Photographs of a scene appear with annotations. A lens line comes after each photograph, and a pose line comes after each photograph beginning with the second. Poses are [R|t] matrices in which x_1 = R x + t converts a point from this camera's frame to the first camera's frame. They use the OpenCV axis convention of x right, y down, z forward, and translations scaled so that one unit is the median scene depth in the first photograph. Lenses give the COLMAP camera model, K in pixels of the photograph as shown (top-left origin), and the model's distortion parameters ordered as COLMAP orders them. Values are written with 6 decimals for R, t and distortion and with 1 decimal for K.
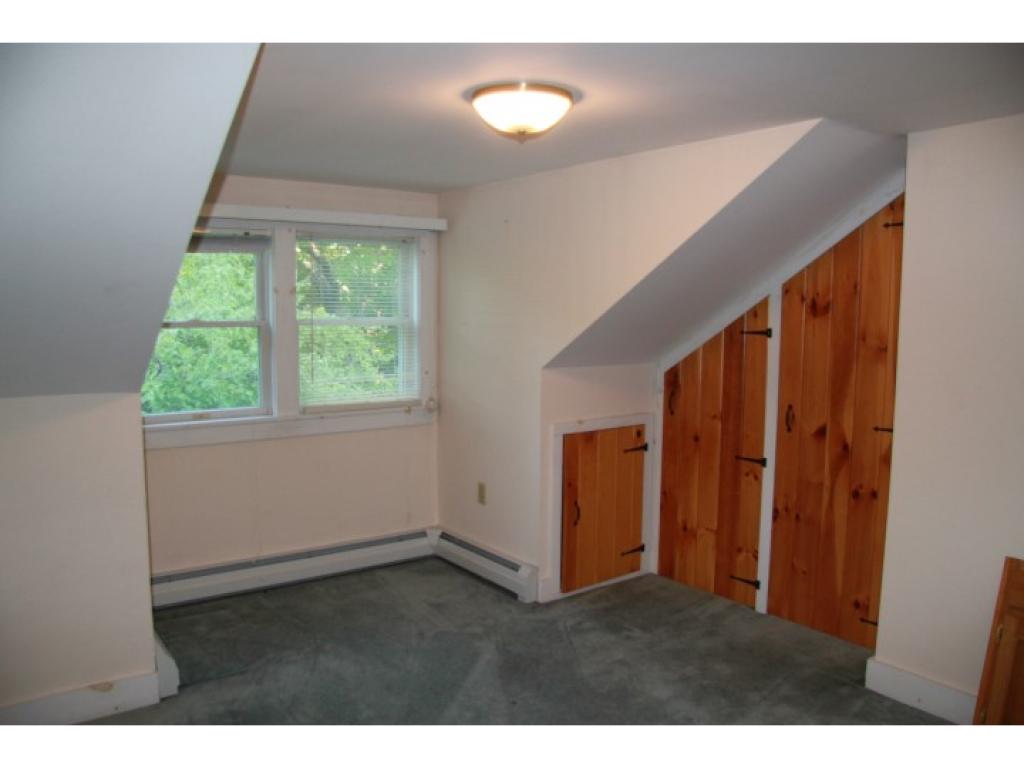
lens RADIAL K [[792.4, 0, 514.8], [0, 792.4, 382.3], [0, 0, 1]] dist [-0.164664, 0.122056]
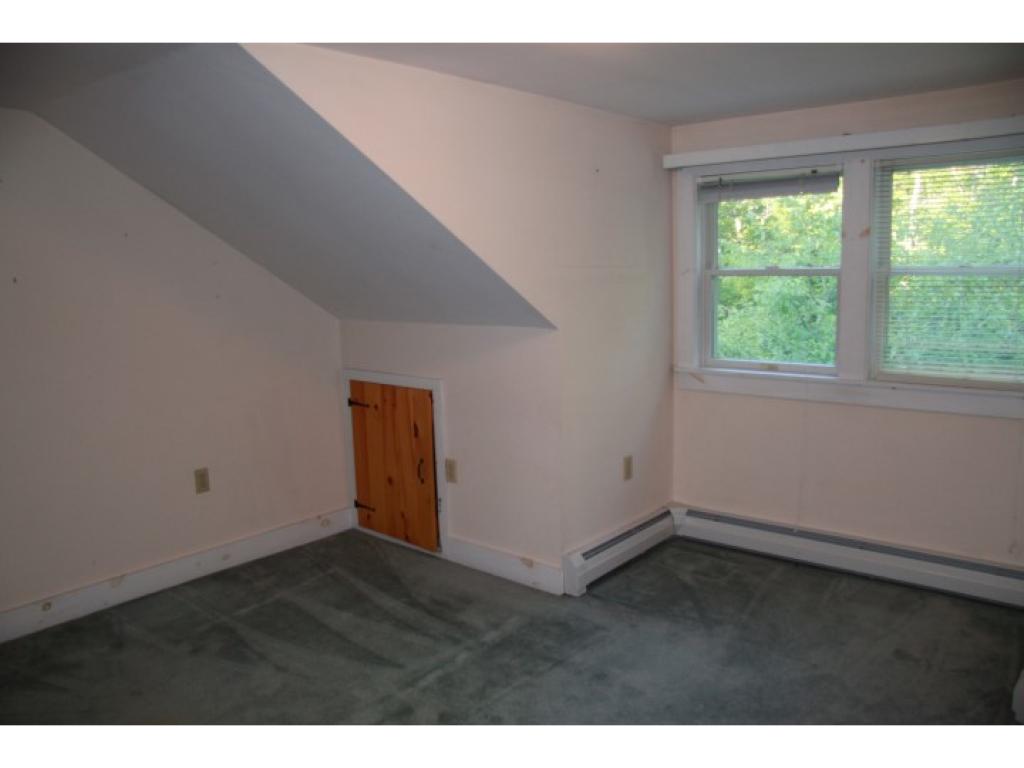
lens RADIAL K [[792.4, 0, 513.8], [0, 792.4, 386.1], [0, 0, 1]] dist [-0.164664, 0.122056]
pose [[0.230639, 0.133340, -0.963860, 0.464318], [-0.066389, 0.990414, 0.121127, -0.029450], [0.970772, 0.036053, 0.237280, 0.454820]]
